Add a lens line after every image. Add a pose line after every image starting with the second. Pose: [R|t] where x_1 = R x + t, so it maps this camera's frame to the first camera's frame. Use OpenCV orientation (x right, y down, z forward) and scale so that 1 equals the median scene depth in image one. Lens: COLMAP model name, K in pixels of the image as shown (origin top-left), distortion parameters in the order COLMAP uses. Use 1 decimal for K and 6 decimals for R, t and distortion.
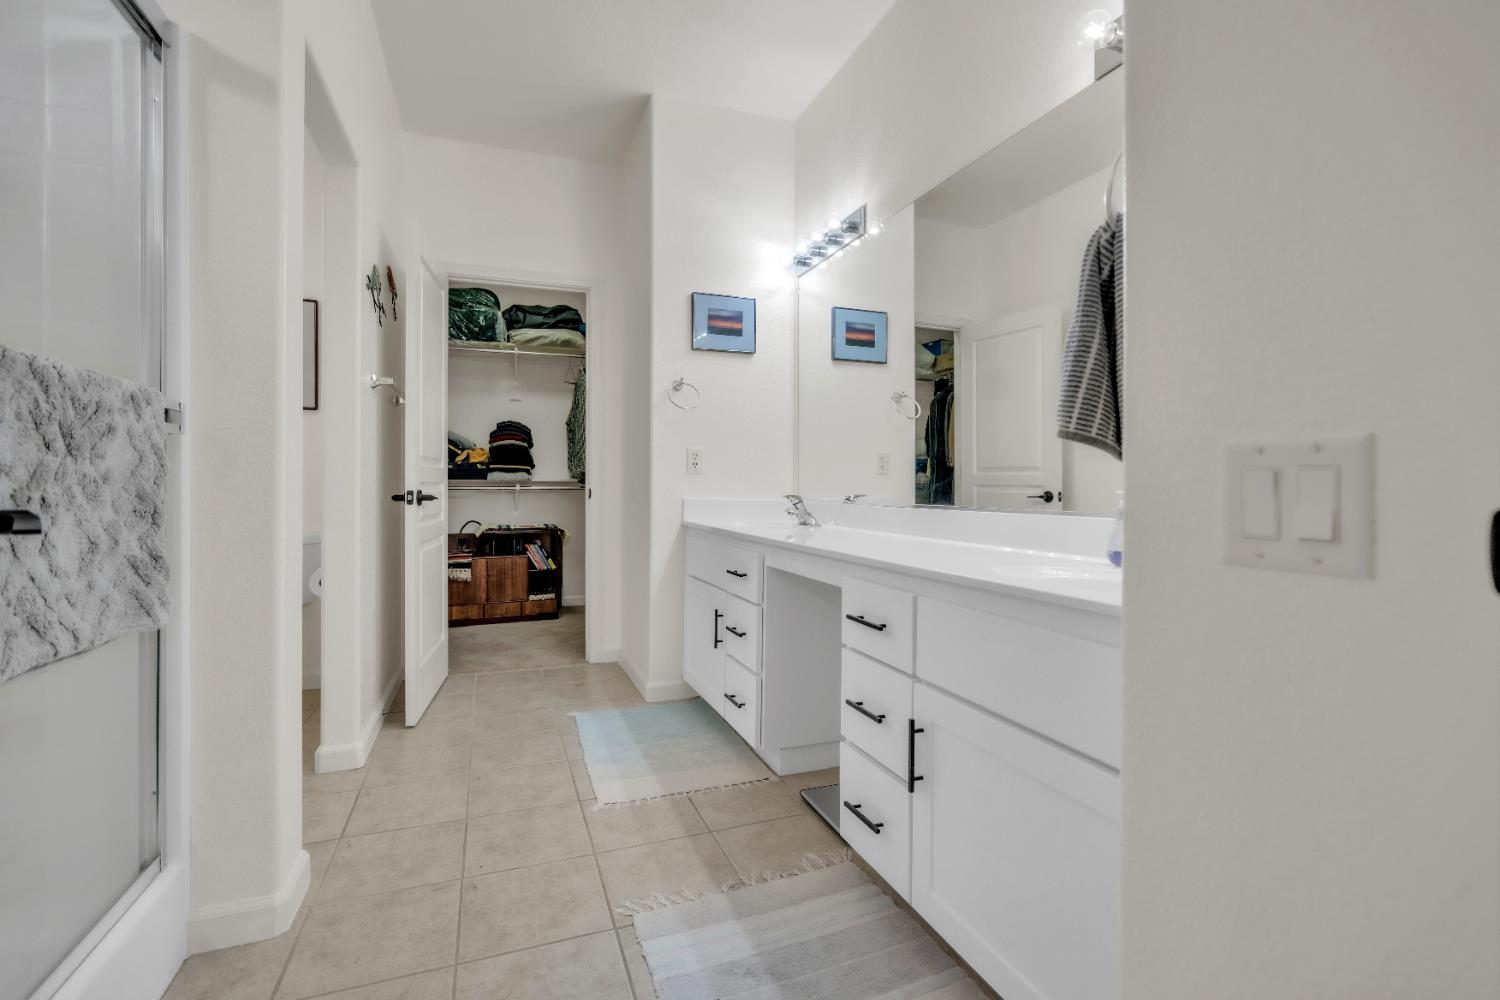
lens RADIAL K [[683.4, 0, 744.0], [0, 683.4, 493.1], [0, 0, 1]] dist [-0.002851, -0.000213]
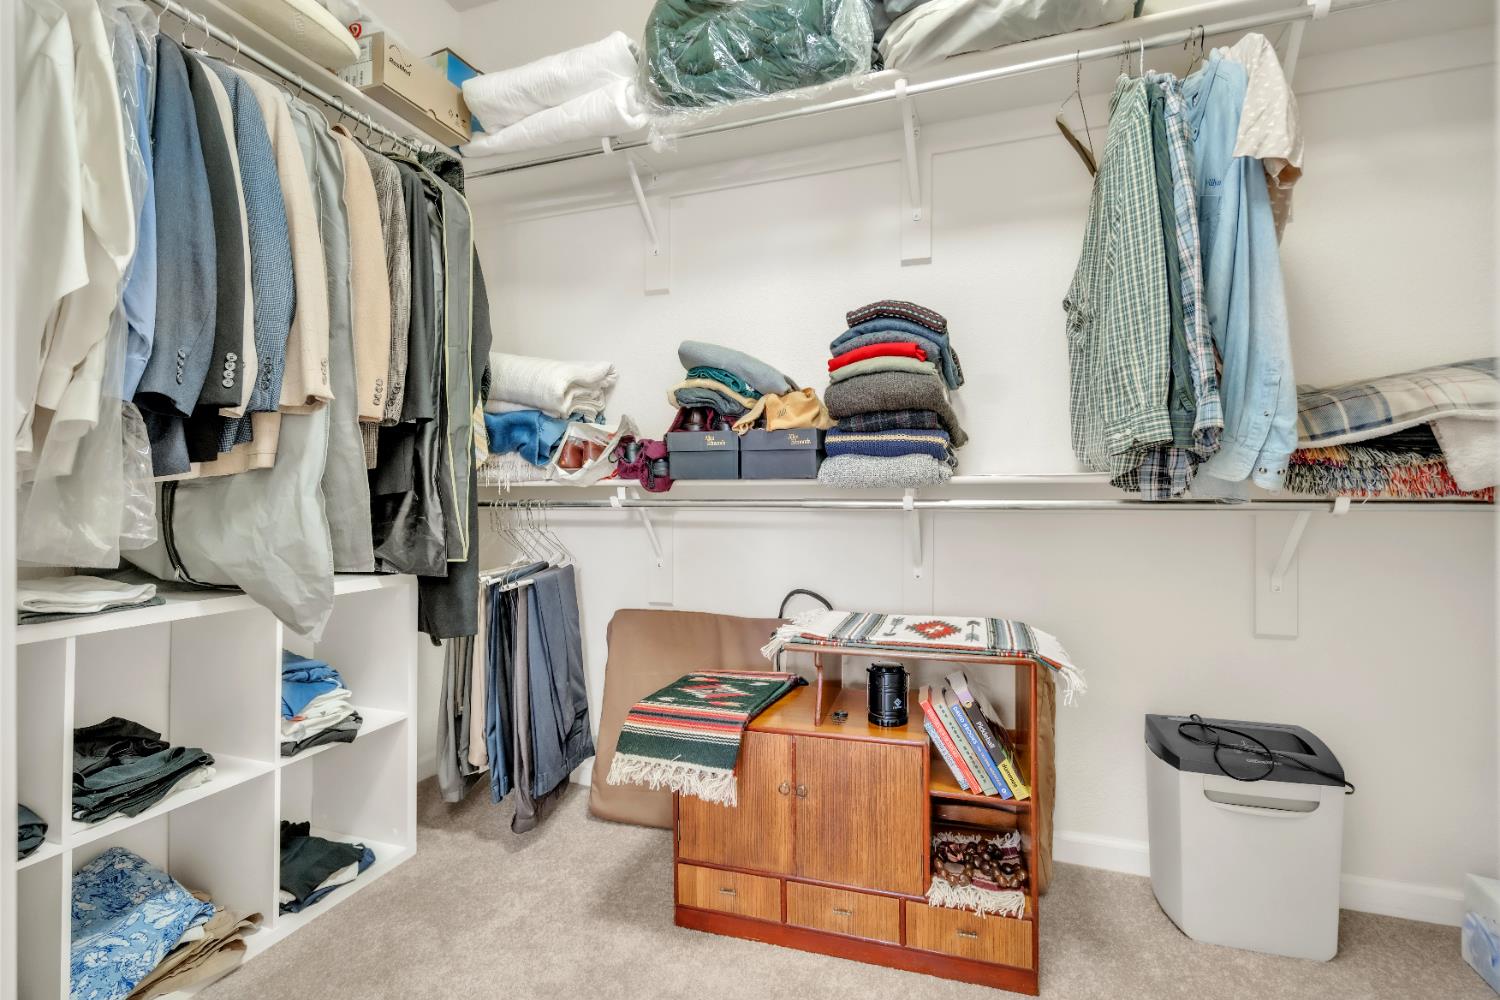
lens RADIAL K [[683.4, 0, 744.8], [0, 683.4, 497.4], [0, 0, 1]] dist [-0.002851, -0.000213]
pose [[0.768983, -0.011580, -0.639164, -0.187850], [0.001576, 0.999867, -0.016219, -0.005078], [0.639267, 0.011465, 0.768899, 0.720150]]
